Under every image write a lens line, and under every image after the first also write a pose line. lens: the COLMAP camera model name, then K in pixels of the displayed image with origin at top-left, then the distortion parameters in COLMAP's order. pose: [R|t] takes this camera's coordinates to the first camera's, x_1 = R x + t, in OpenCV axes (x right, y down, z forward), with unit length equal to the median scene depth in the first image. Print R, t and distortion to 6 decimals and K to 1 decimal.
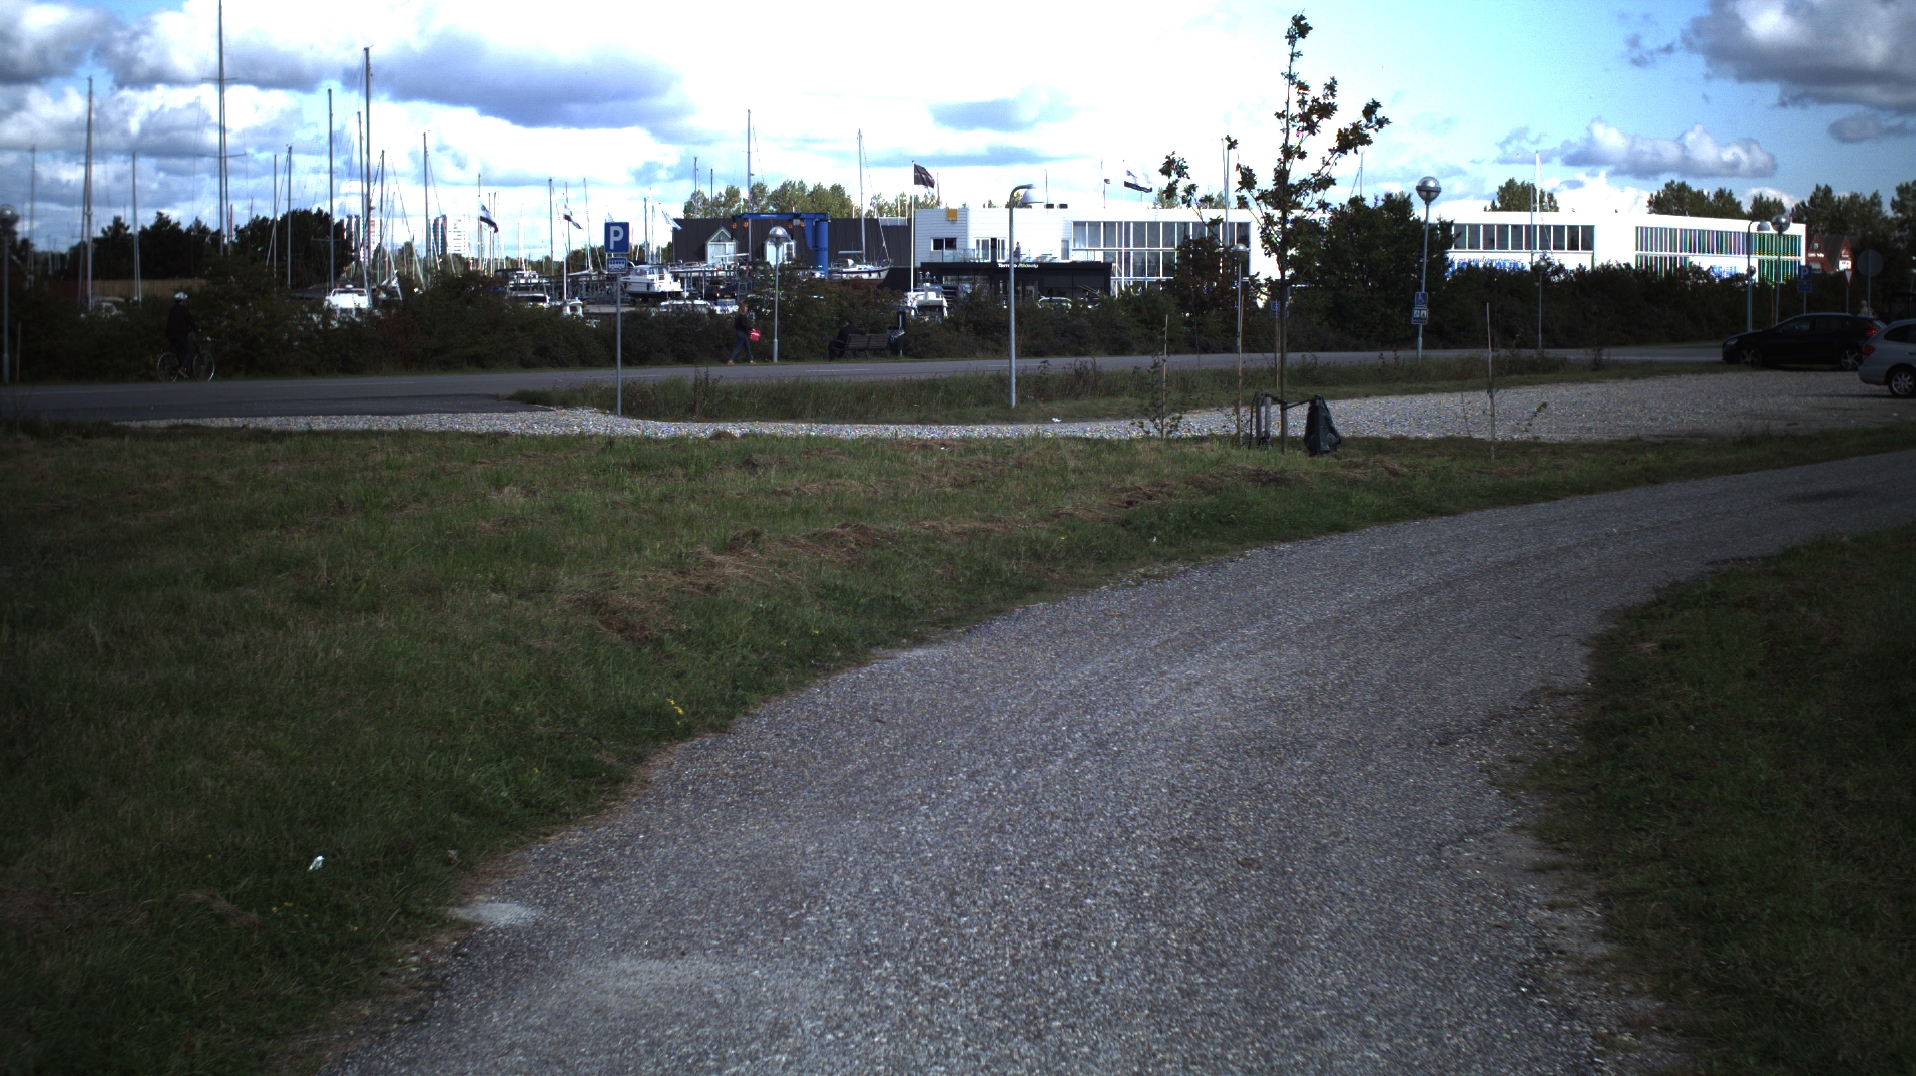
lens RADIAL K [[3277.1, 0, 956.8], [0, 3277.1, 540.2], [0, 0, 1]] dist [-0.273033, 0.000000]
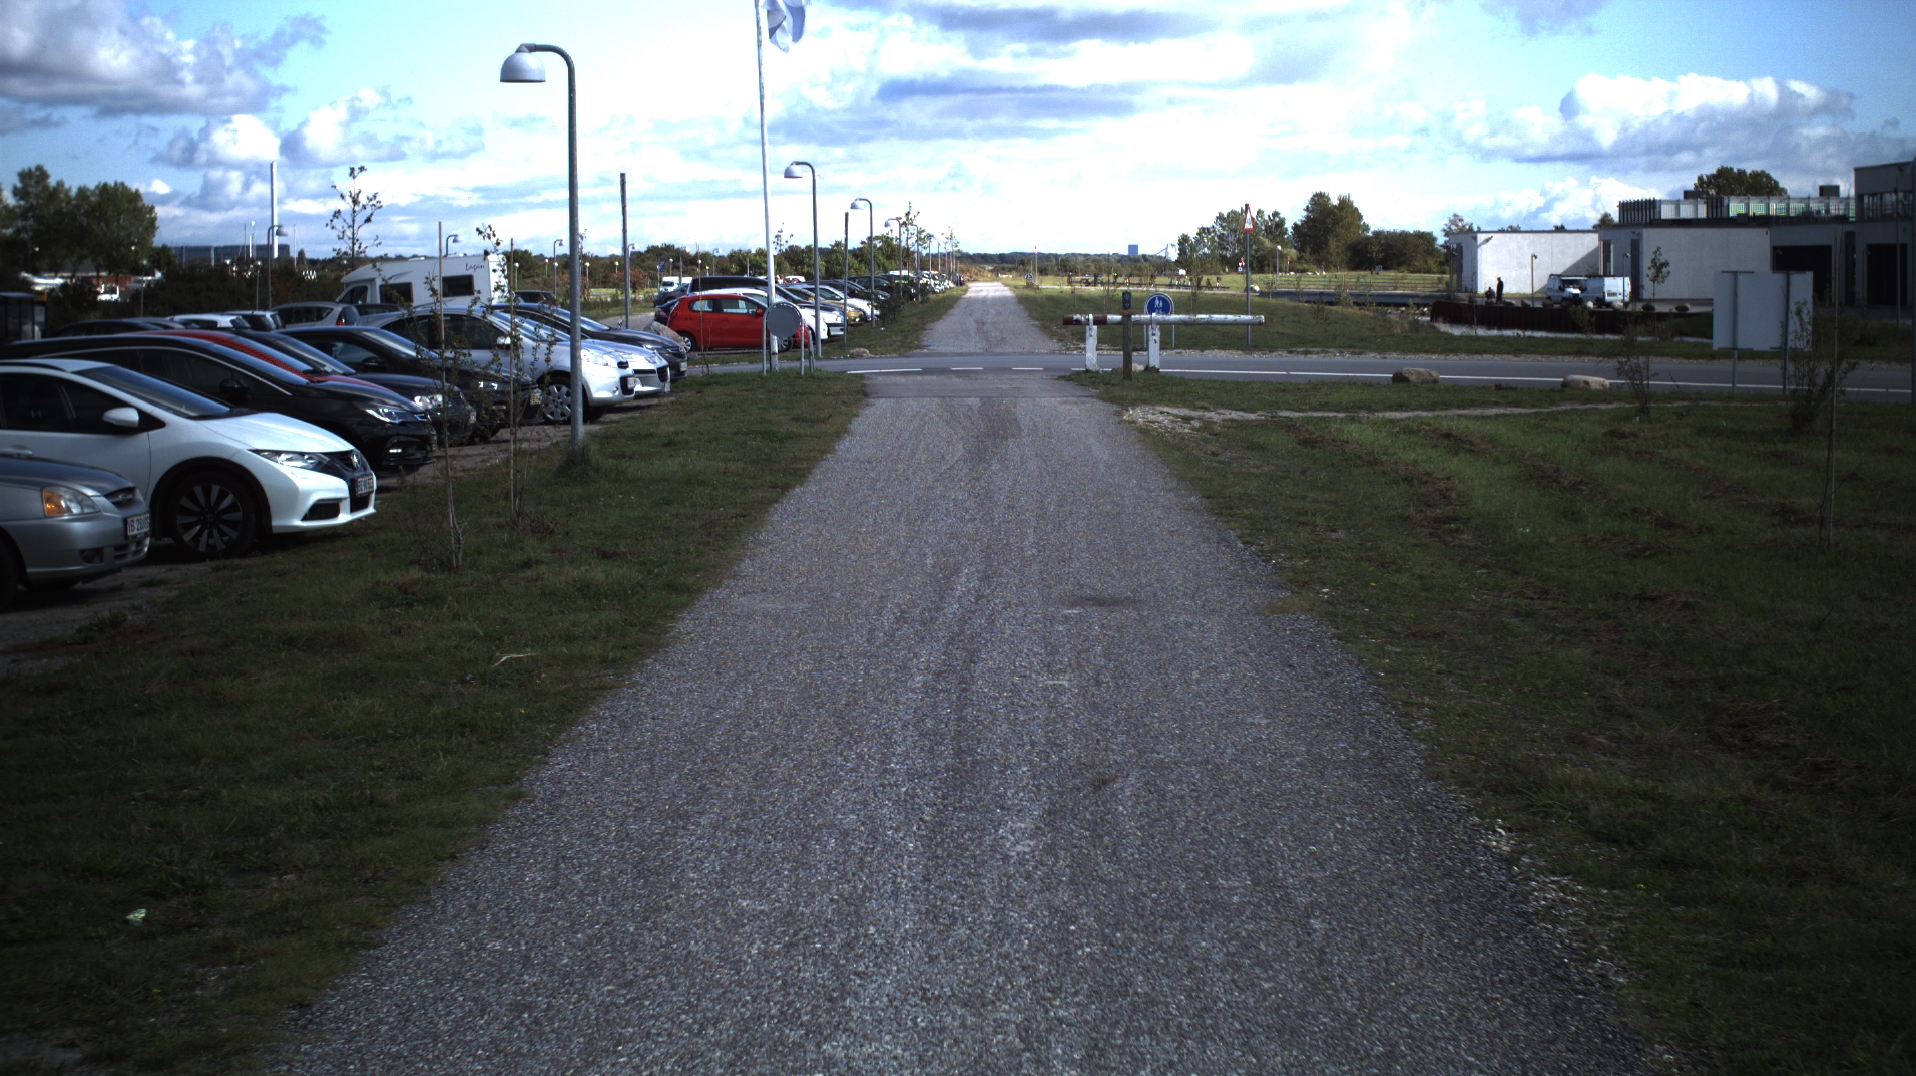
lens RADIAL K [[3277.1, 0, 960.7], [0, 3277.1, 532.9], [0, 0, 1]] dist [-0.273033, 0.000000]
pose [[0.845553, -0.047352, 0.531788, 0.051782], [0.047435, 0.998783, 0.013513, -0.011144], [-0.531780, 0.013800, 0.846770, 0.135014]]
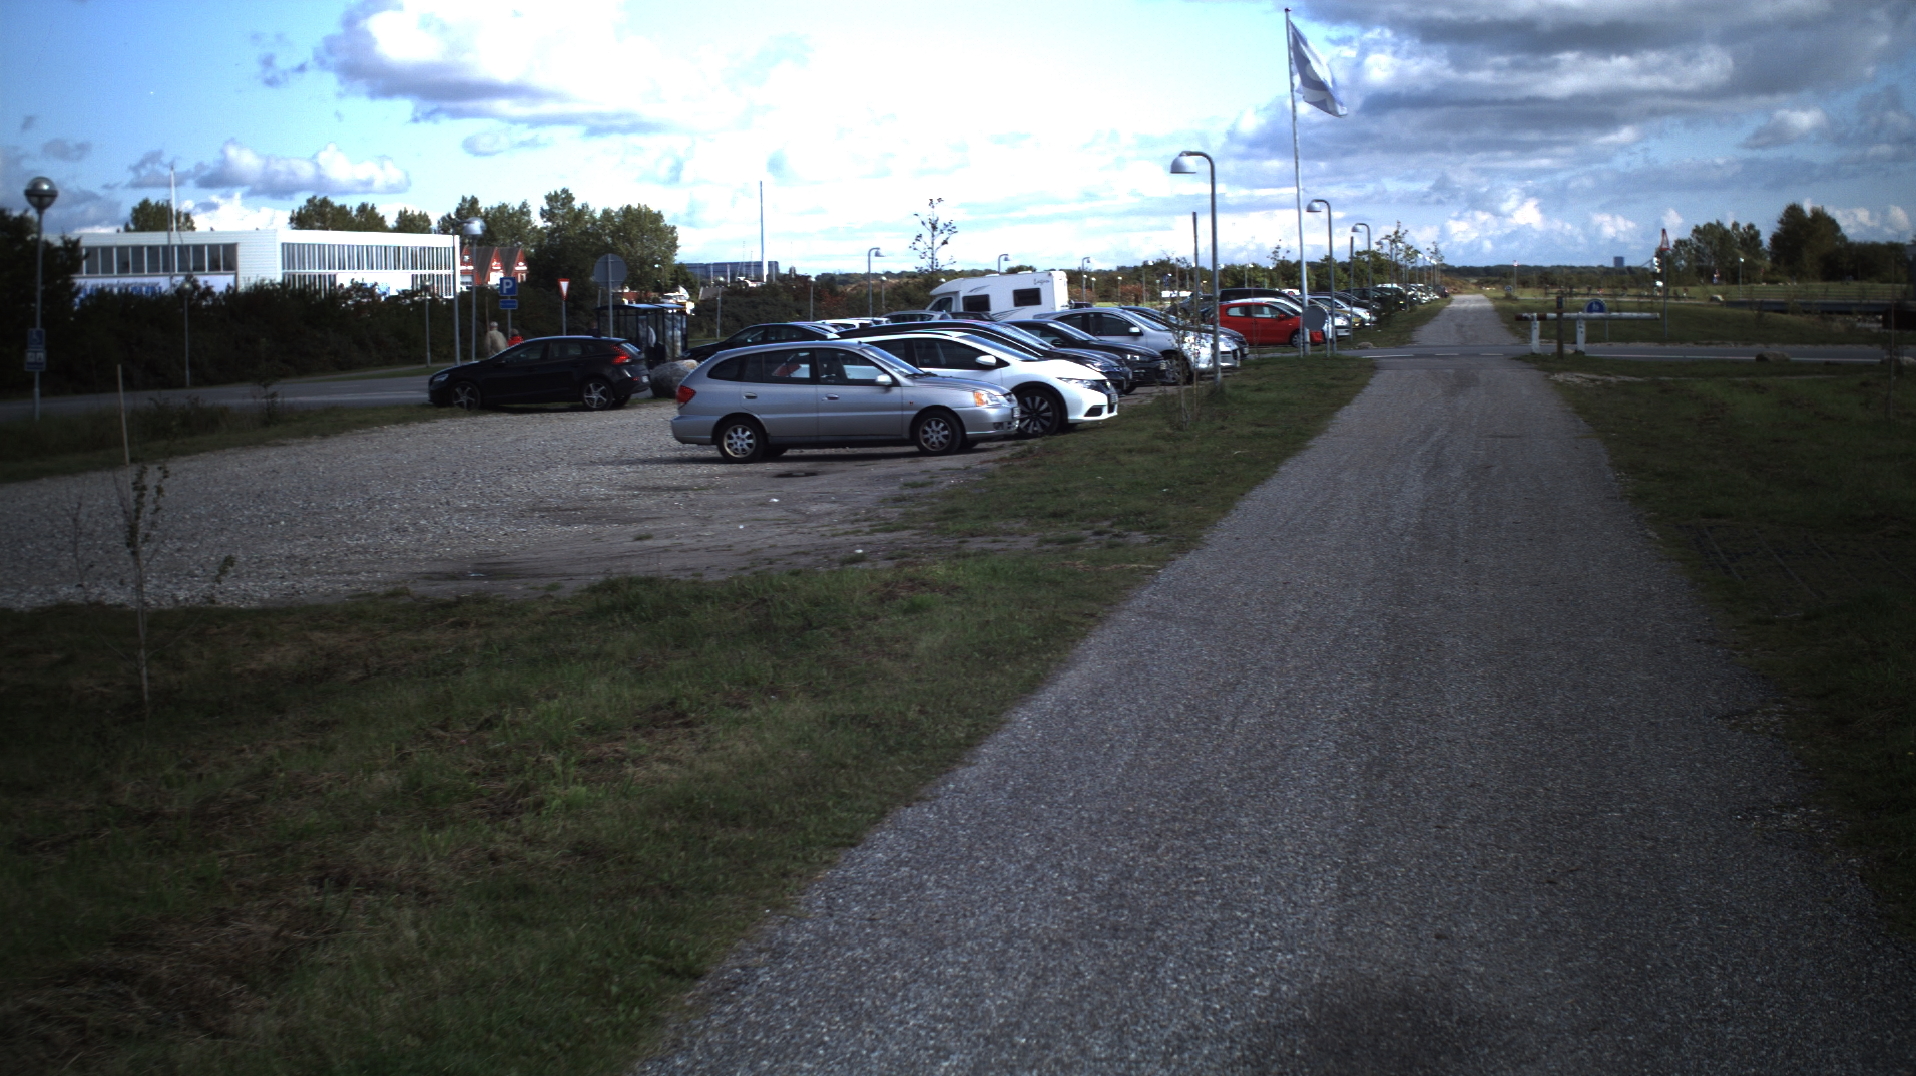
lens RADIAL K [[3277.1, 0, 961.9], [0, 3277.1, 547.9], [0, 0, 1]] dist [-0.273033, 0.000000]
pose [[0.914583, -0.048131, 0.401523, 0.011939], [0.049681, 0.998744, 0.006559, -0.006013], [-0.401334, 0.013949, 0.915825, 0.071667]]
